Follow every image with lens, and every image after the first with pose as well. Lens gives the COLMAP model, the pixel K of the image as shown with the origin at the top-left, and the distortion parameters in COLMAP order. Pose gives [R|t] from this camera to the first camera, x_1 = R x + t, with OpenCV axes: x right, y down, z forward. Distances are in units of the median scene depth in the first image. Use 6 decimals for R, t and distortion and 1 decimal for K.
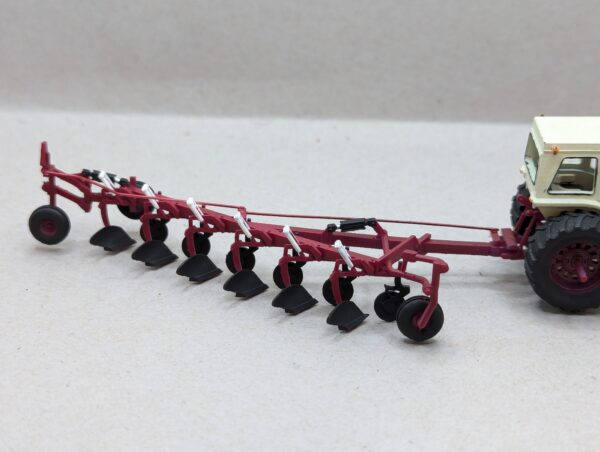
lens RADIAL K [[417.8, 0, 300.0], [0, 417.8, 226.0], [0, 0, 1]] dist [0.006441, 0.002829]
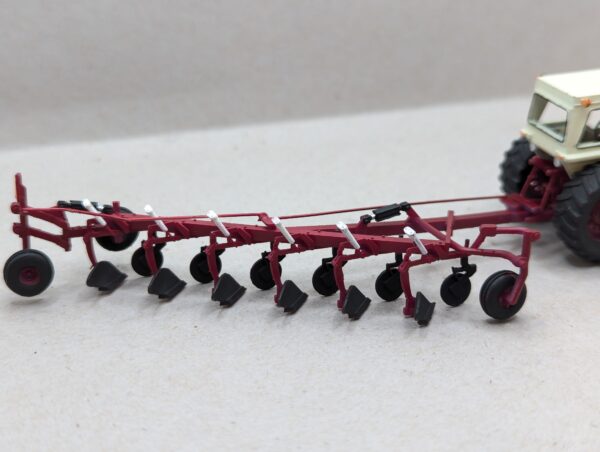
lens RADIAL K [[424.9, 0, 300.0], [0, 424.9, 226.0], [0, 0, 1]] dist [-0.001492, -0.002195]
pose [[0.975364, -0.164679, 0.146785, -0.204707], [0.166393, 0.986059, 0.000614, -0.005848], [-0.144840, 0.023825, 0.989168, 0.091344]]
